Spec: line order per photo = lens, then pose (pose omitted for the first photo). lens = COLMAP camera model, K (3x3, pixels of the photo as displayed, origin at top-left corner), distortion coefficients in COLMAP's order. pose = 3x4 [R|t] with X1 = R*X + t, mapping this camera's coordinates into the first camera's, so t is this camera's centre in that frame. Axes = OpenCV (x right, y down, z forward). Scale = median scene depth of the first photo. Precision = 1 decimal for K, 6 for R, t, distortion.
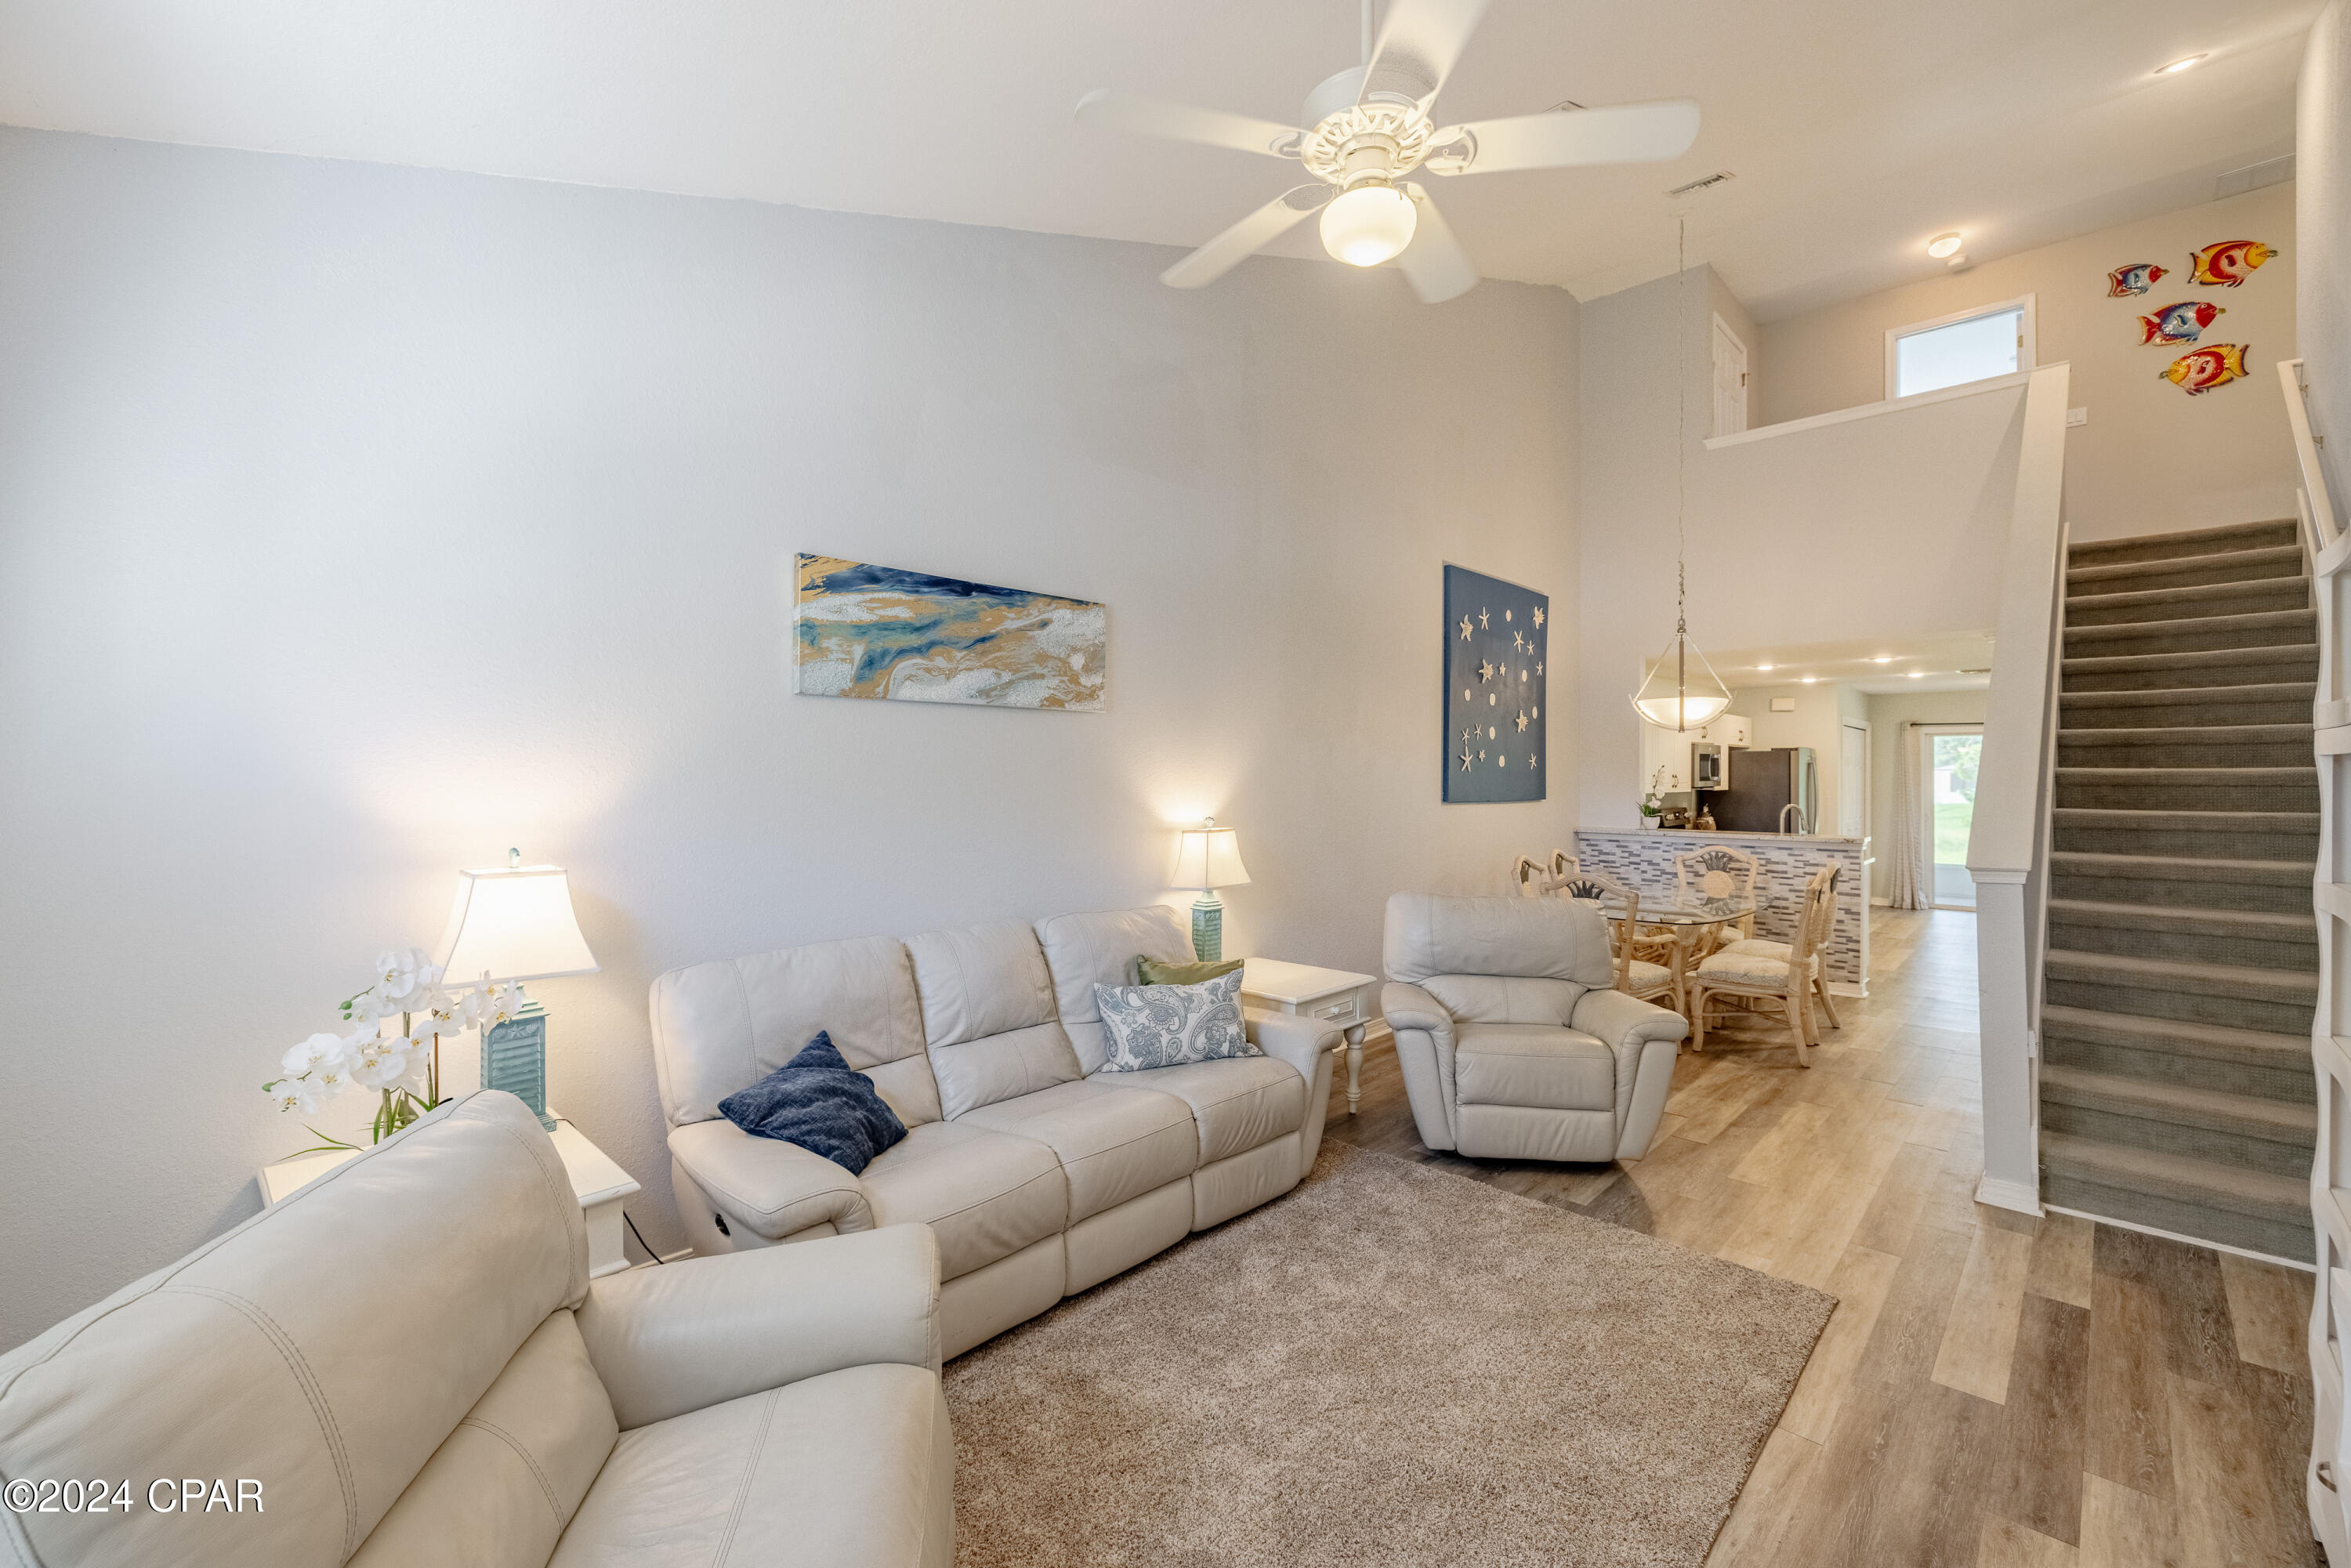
lens RADIAL K [[978.9, 0, 1150.5], [0, 978.9, 779.8], [0, 0, 1]] dist [-0.007852, 0.001736]
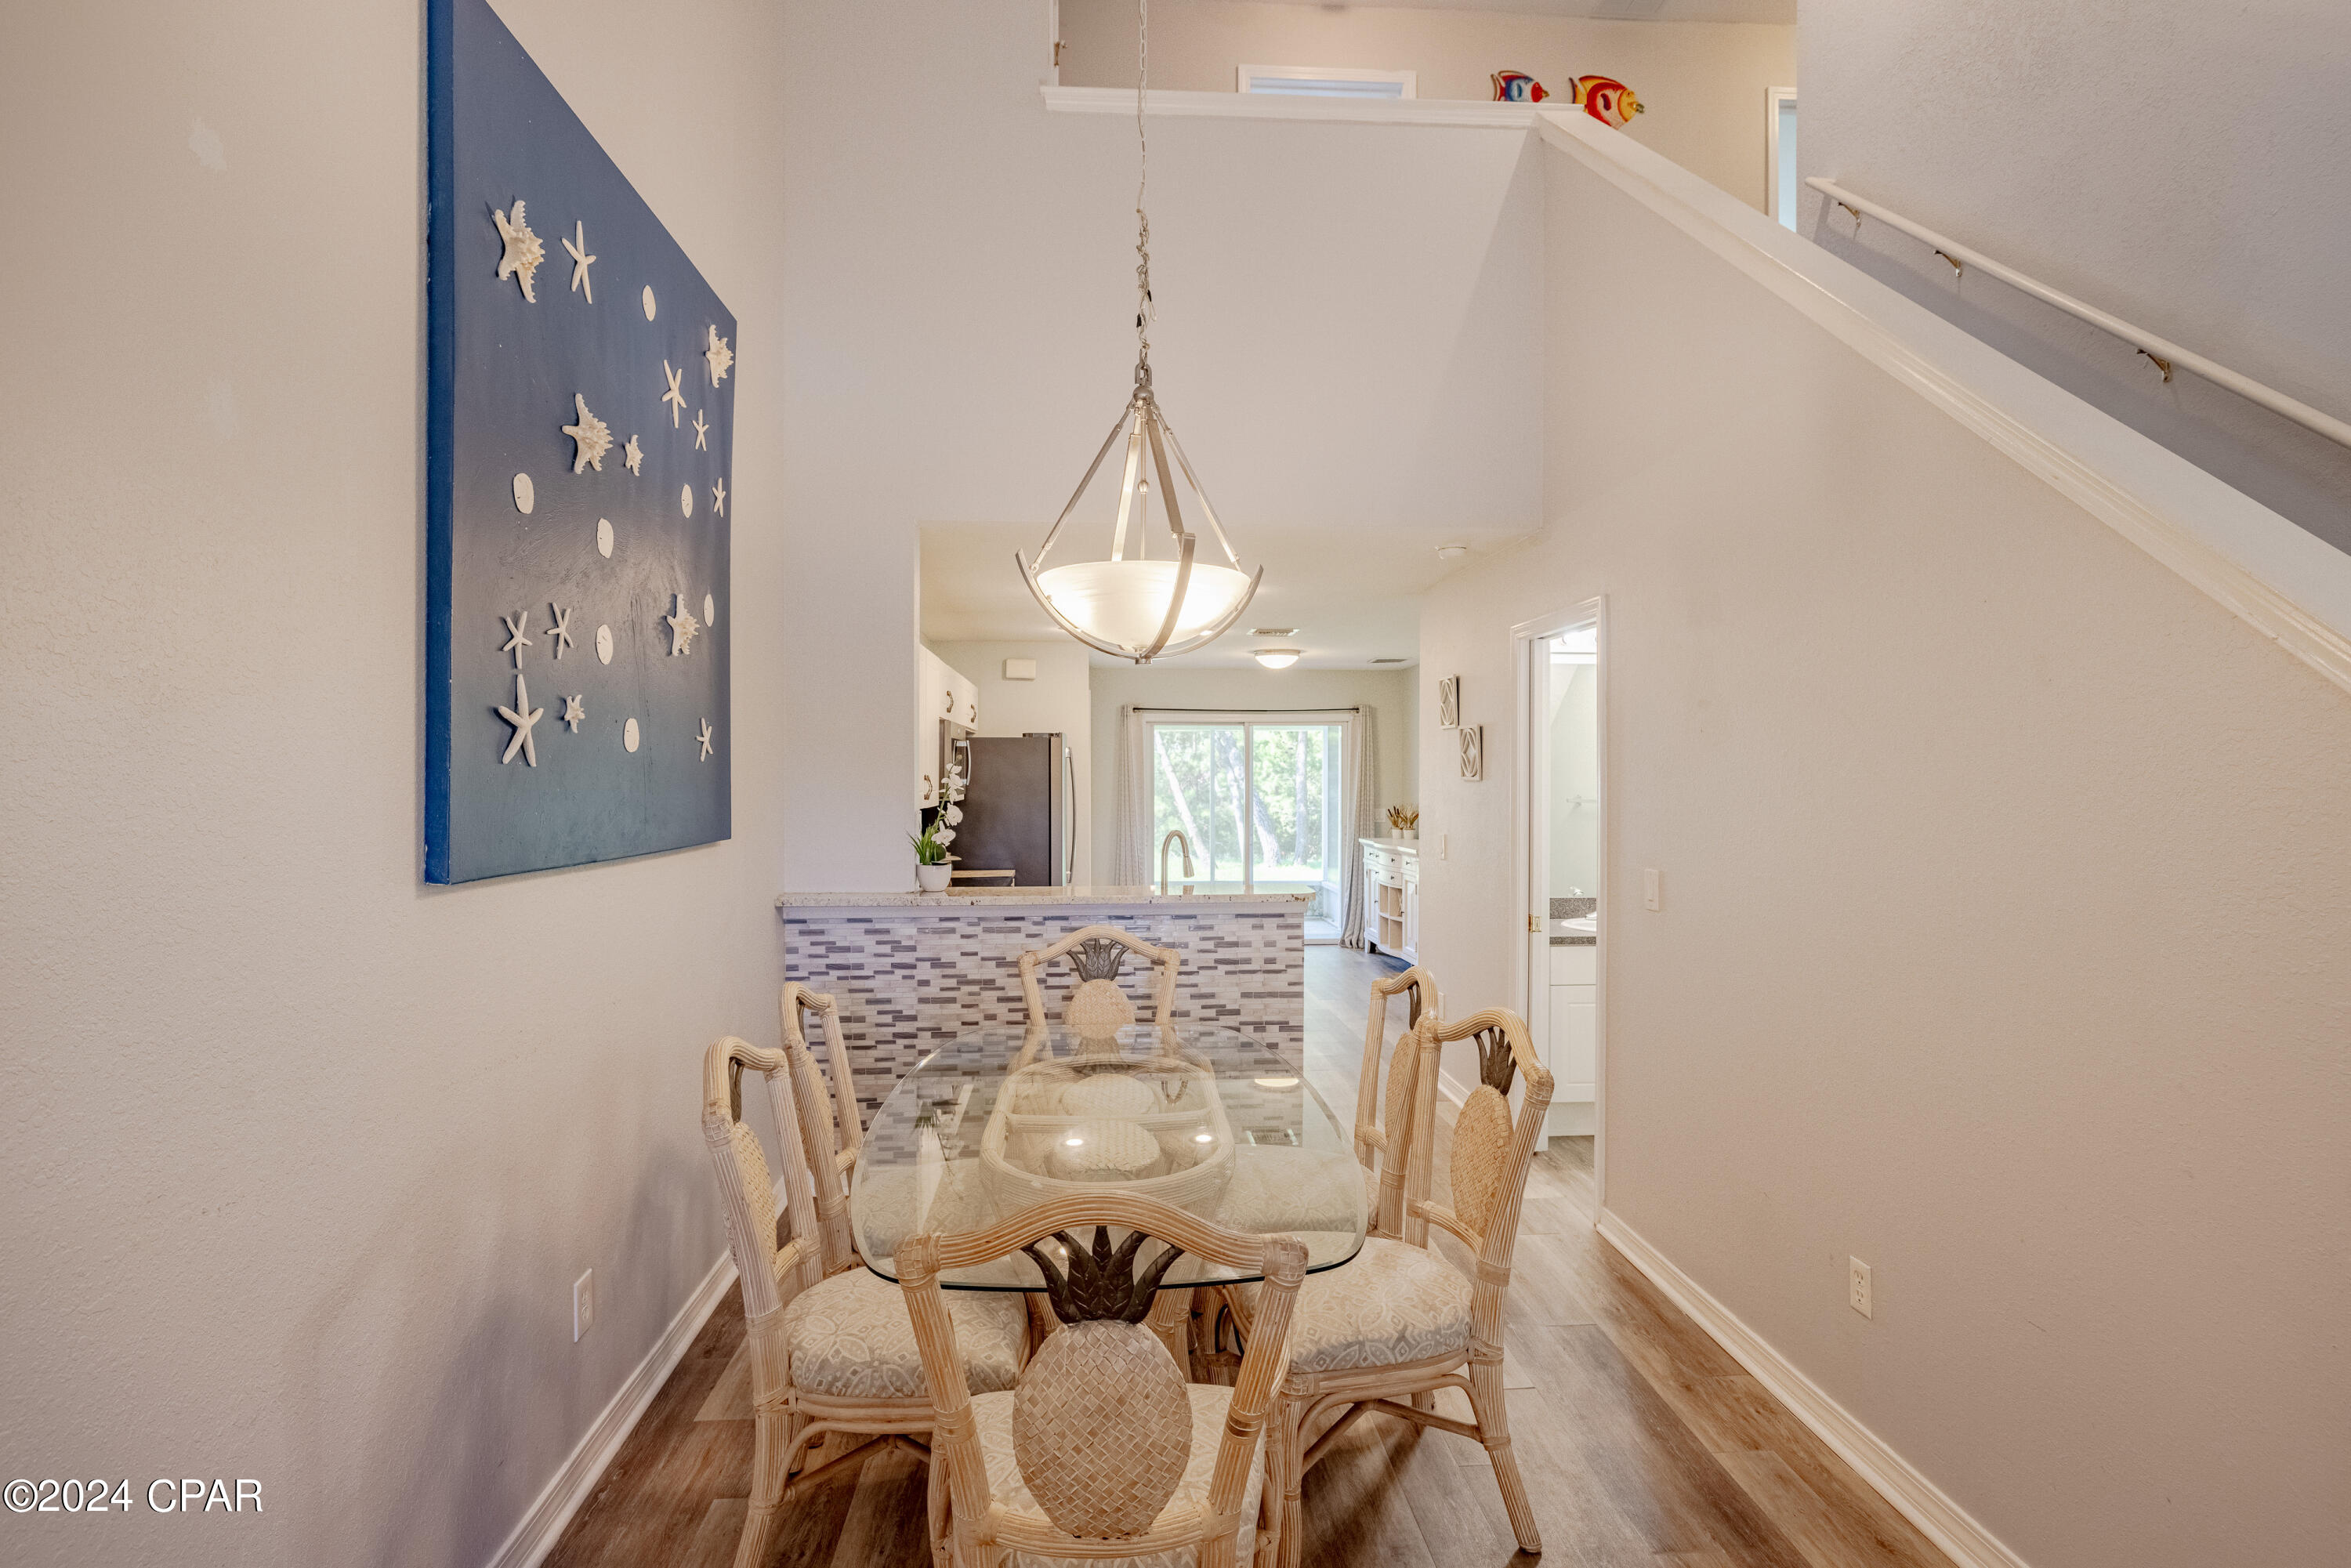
lens RADIAL K [[1168.6, 0, 1183.5], [0, 1168.6, 779.1], [0, 0, 1]] dist [-0.003100, -0.003735]
pose [[0.654635, -0.003552, 0.755936, 0.320179], [0.005117, 0.999987, 0.000268, -0.005602], [-0.755927, 0.003693, 0.654645, 1.050413]]
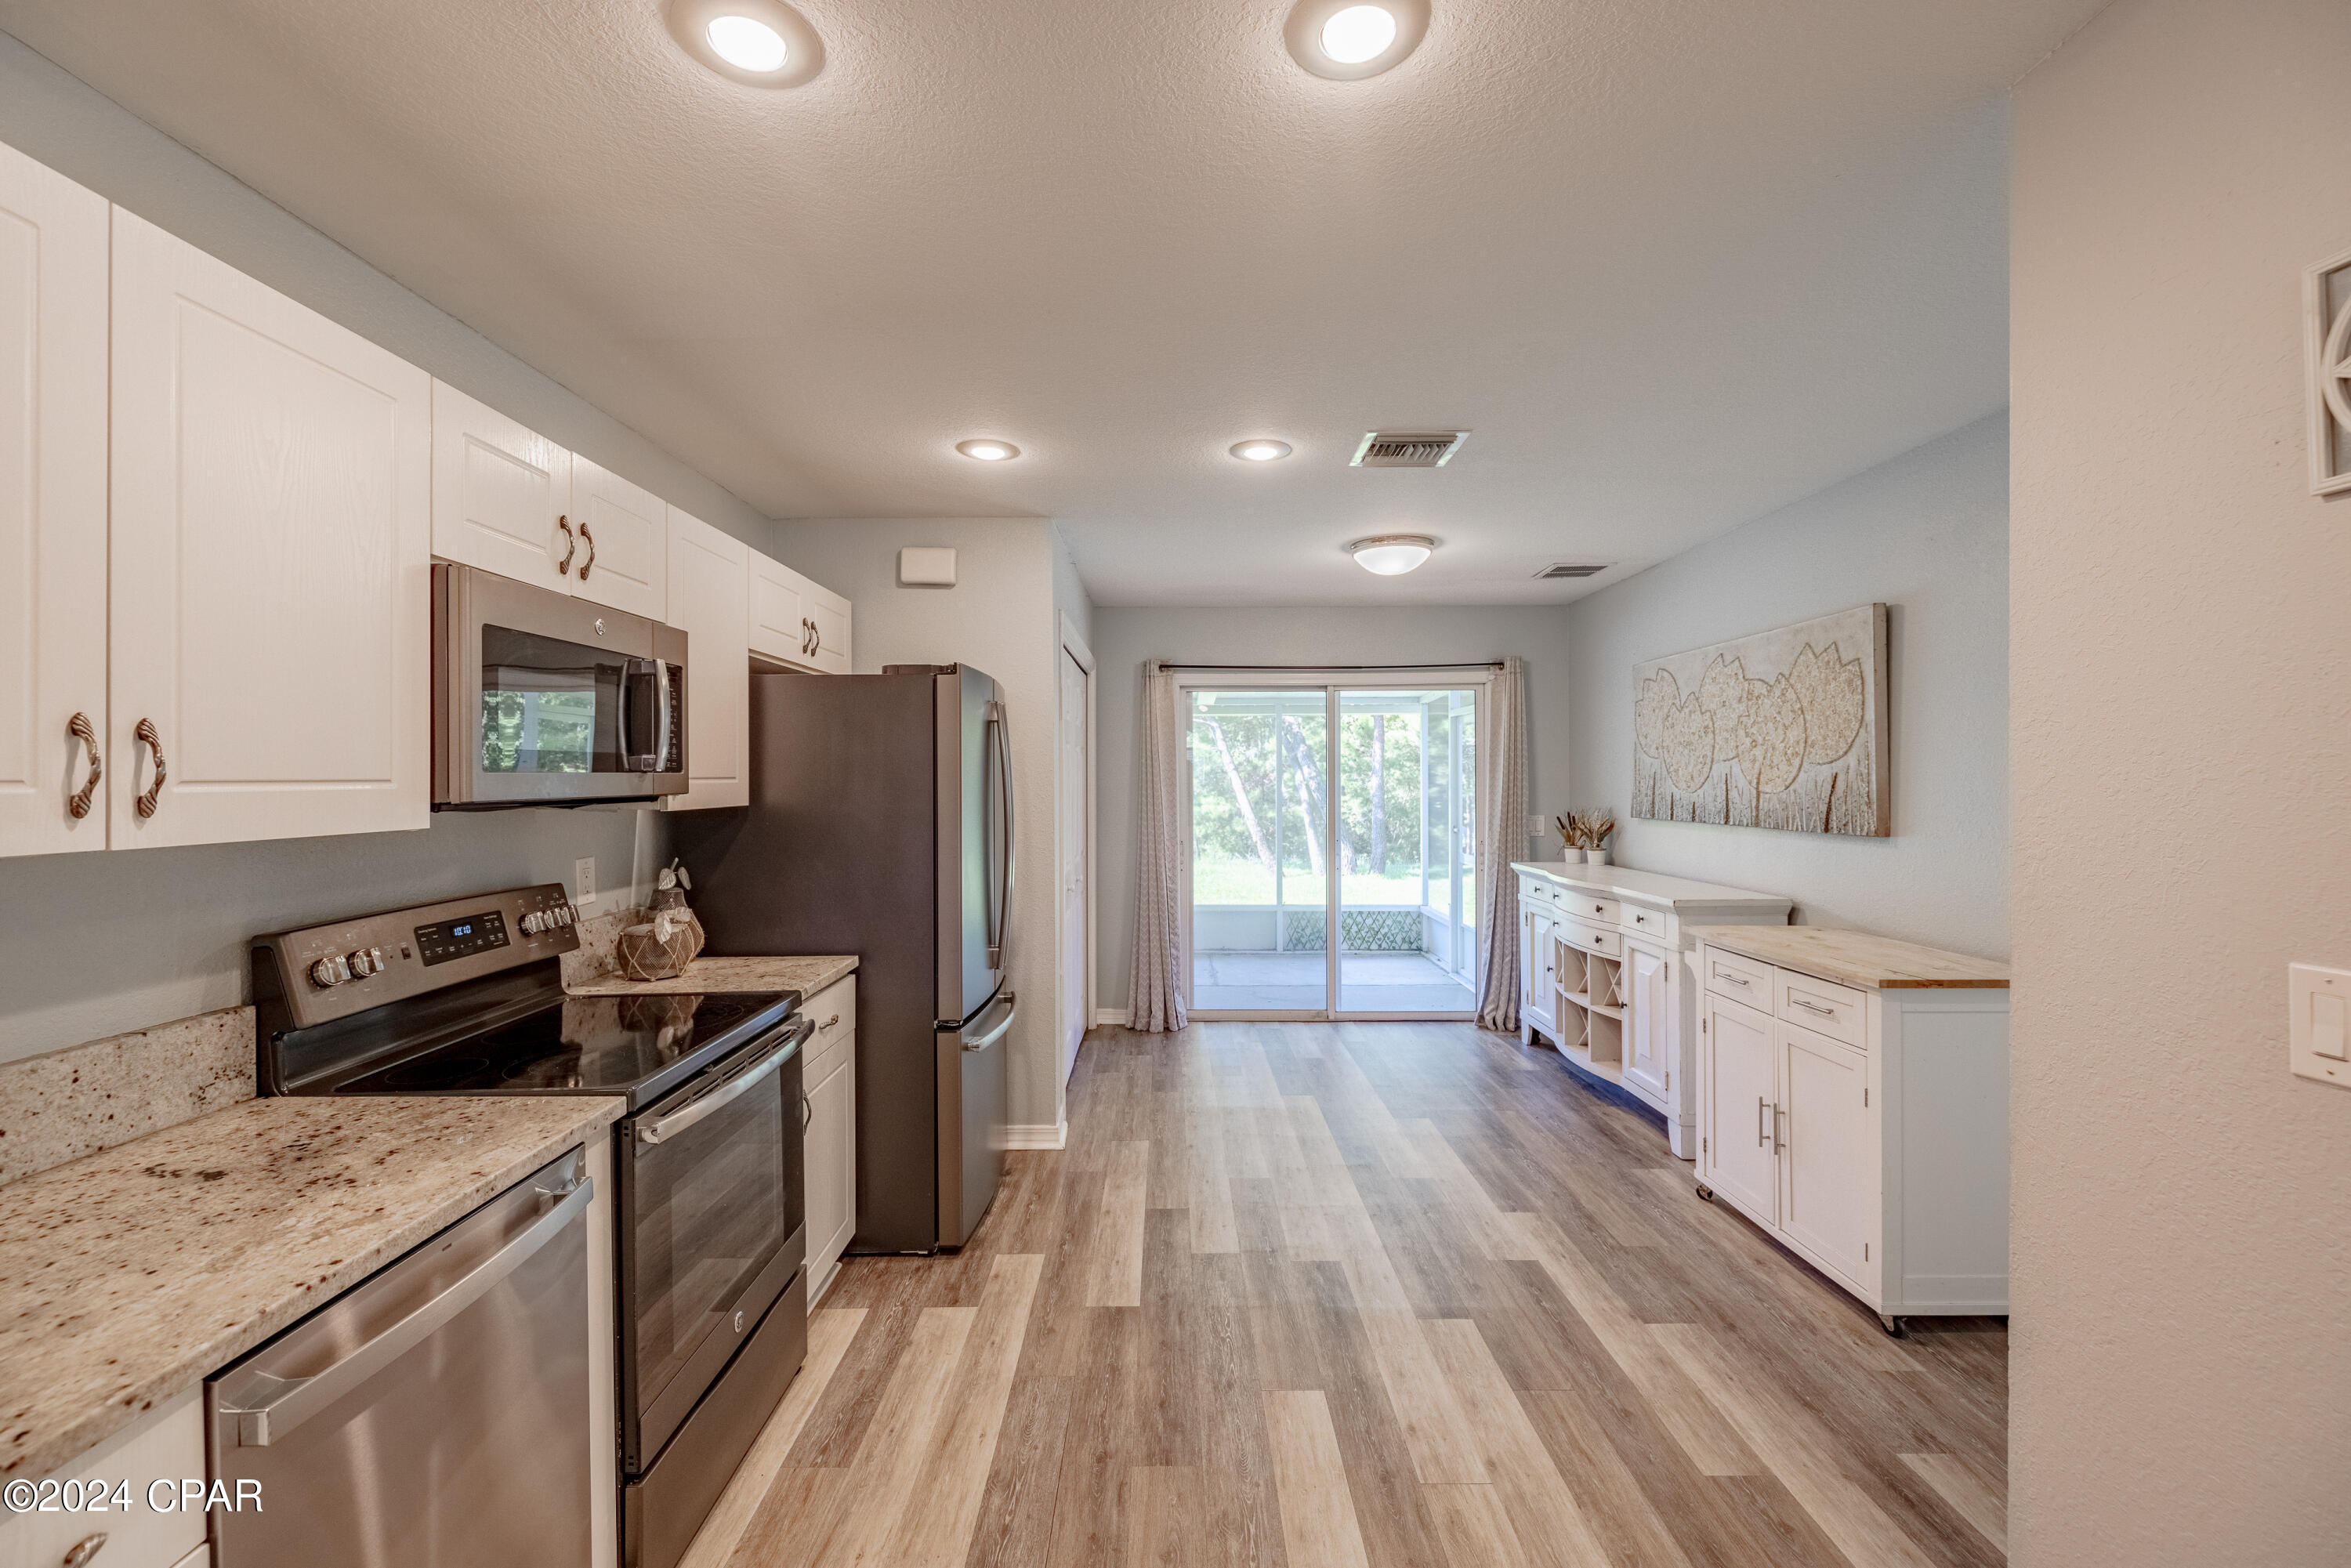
lens RADIAL K [[978.9, 0, 1168.3], [0, 978.9, 773.5], [0, 0, 1]] dist [-0.007852, 0.001736]
pose [[0.717824, 0.000466, 0.696225, 1.210181], [0.008355, 0.999922, -0.009284, 0.011295], [-0.696175, 0.012481, 0.717764, 1.785740]]
